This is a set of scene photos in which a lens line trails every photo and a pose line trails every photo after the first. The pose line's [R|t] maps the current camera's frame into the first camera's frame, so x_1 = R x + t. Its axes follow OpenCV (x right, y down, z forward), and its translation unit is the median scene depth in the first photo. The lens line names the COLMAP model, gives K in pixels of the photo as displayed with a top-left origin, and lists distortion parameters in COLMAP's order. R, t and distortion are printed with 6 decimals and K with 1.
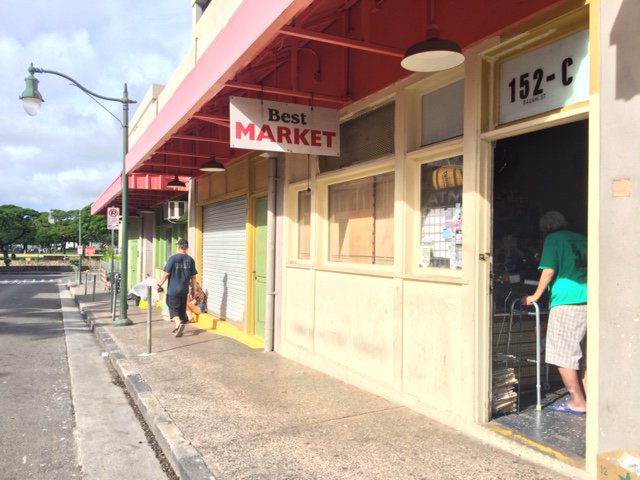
lens RADIAL K [[520.3, 0, 320.0], [0, 520.3, 240.0], [0, 0, 1]] dist [0.086763, -0.122982]
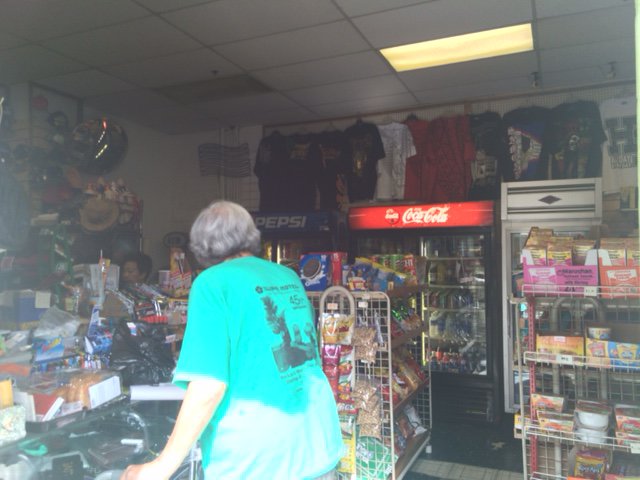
lens RADIAL K [[520.3, 0, 320.0], [0, 520.3, 240.0], [0, 0, 1]] dist [0.086763, -0.122982]
pose [[0.759017, 0.015748, 0.650881, 0.245752], [0.004284, 0.999565, -0.029180, -0.016860], [-0.651057, 0.024936, 0.758619, 0.629189]]
